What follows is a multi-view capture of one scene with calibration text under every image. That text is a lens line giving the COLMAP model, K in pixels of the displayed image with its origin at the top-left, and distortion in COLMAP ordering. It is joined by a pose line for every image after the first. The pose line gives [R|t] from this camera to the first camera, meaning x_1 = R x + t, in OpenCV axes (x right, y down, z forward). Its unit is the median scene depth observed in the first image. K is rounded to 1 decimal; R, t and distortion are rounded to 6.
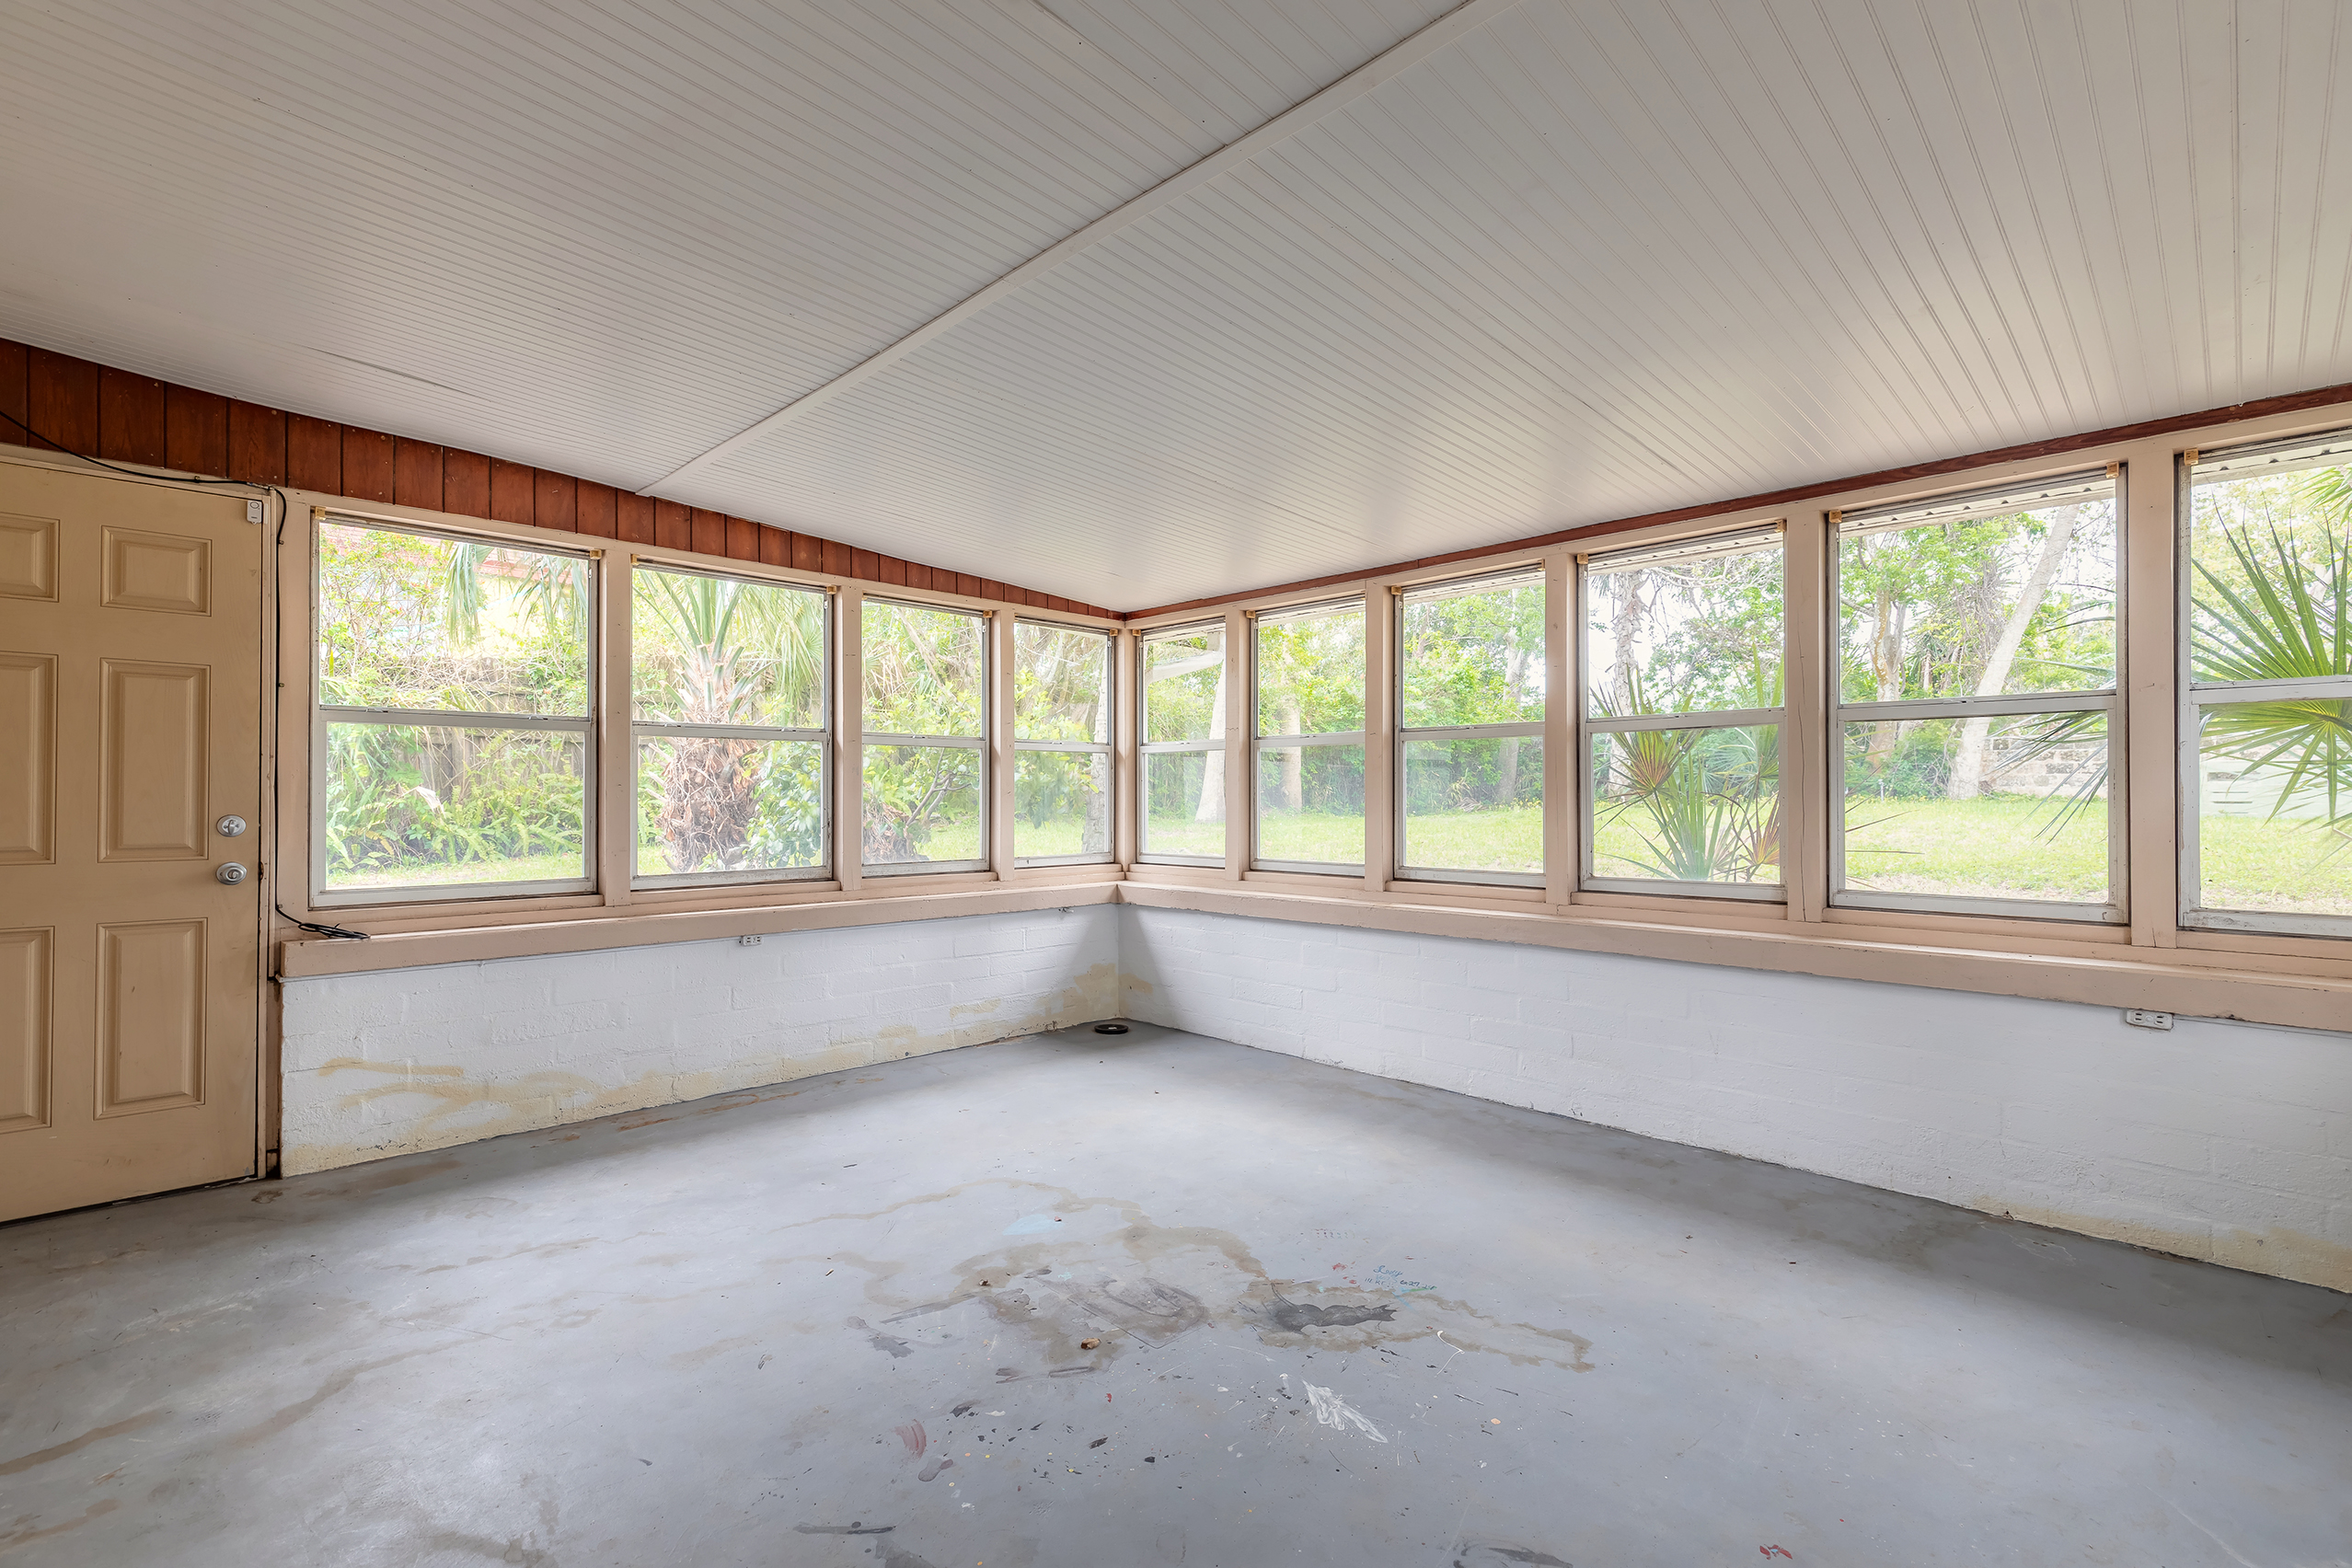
lens RADIAL K [[1060.0, 0, 1175.7], [0, 1060.0, 790.1], [0, 0, 1]] dist [0.008824, -0.001436]
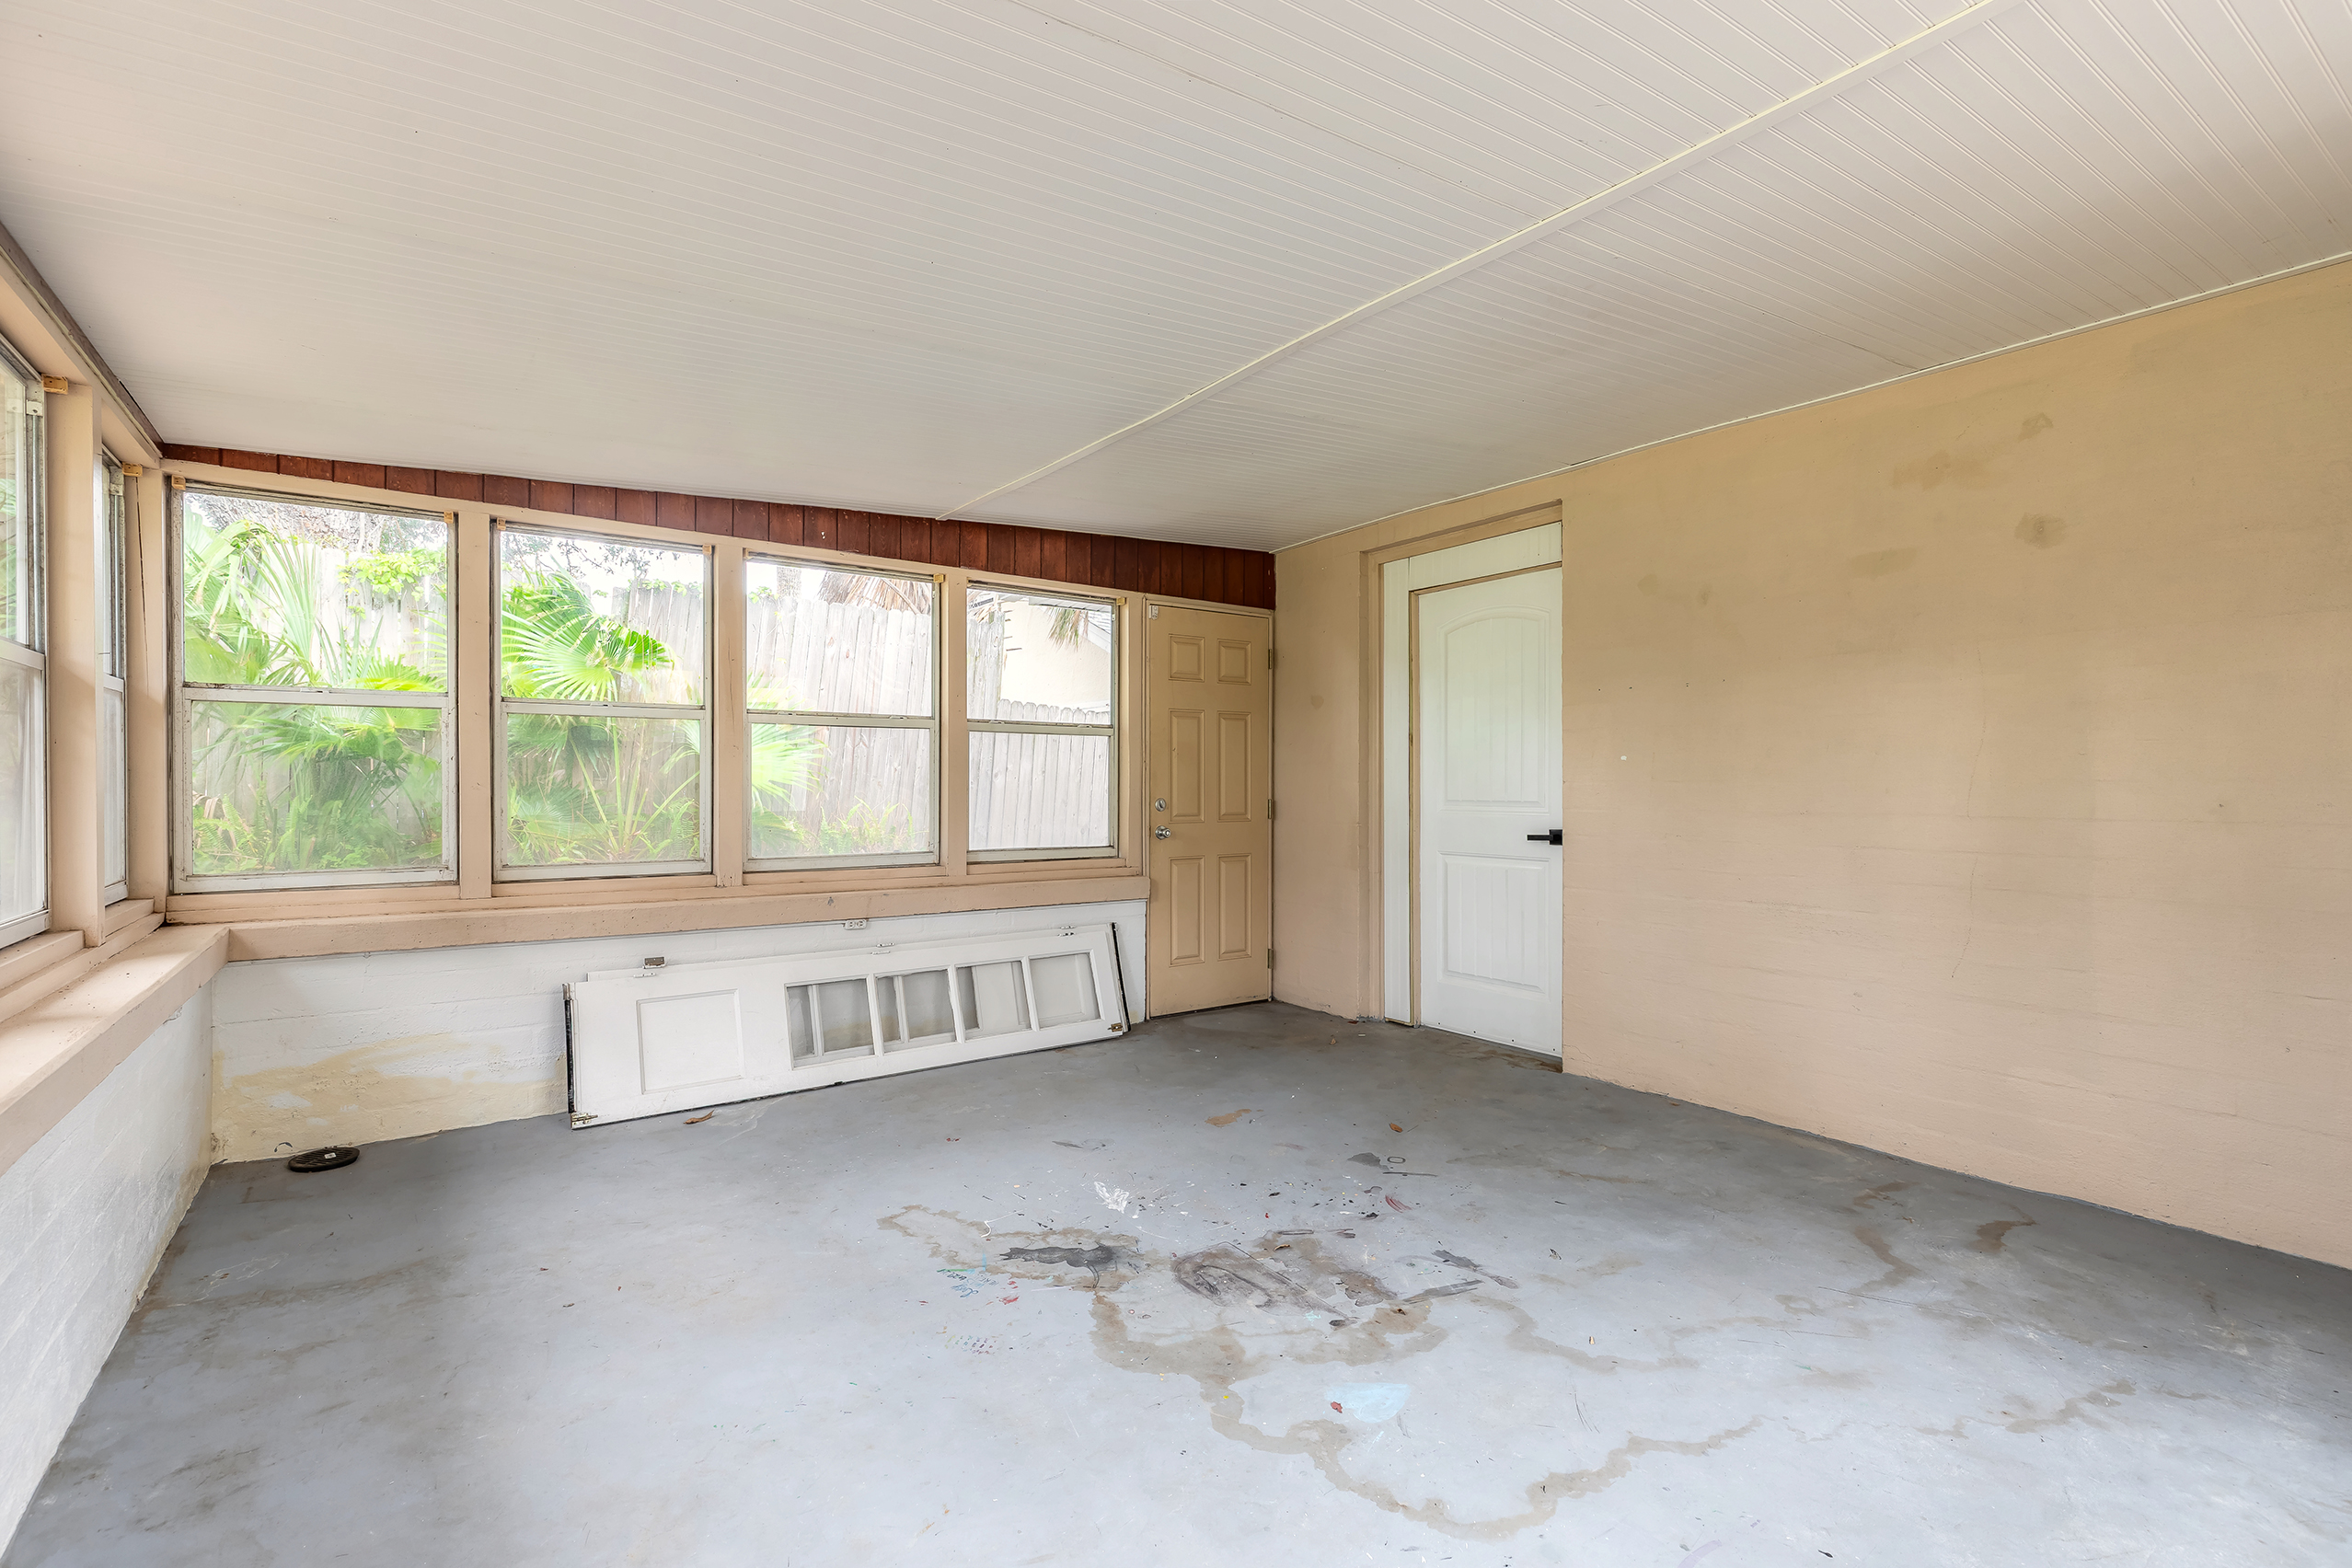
lens RADIAL K [[1060.0, 0, 1172.8], [0, 1060.0, 787.6], [0, 0, 1]] dist [0.008824, -0.001436]
pose [[-0.986391, -0.004522, 0.164357, -0.141945], [-0.004957, 0.999985, -0.002238, 0.014520], [-0.164344, -0.003022, -0.986398, 2.036927]]
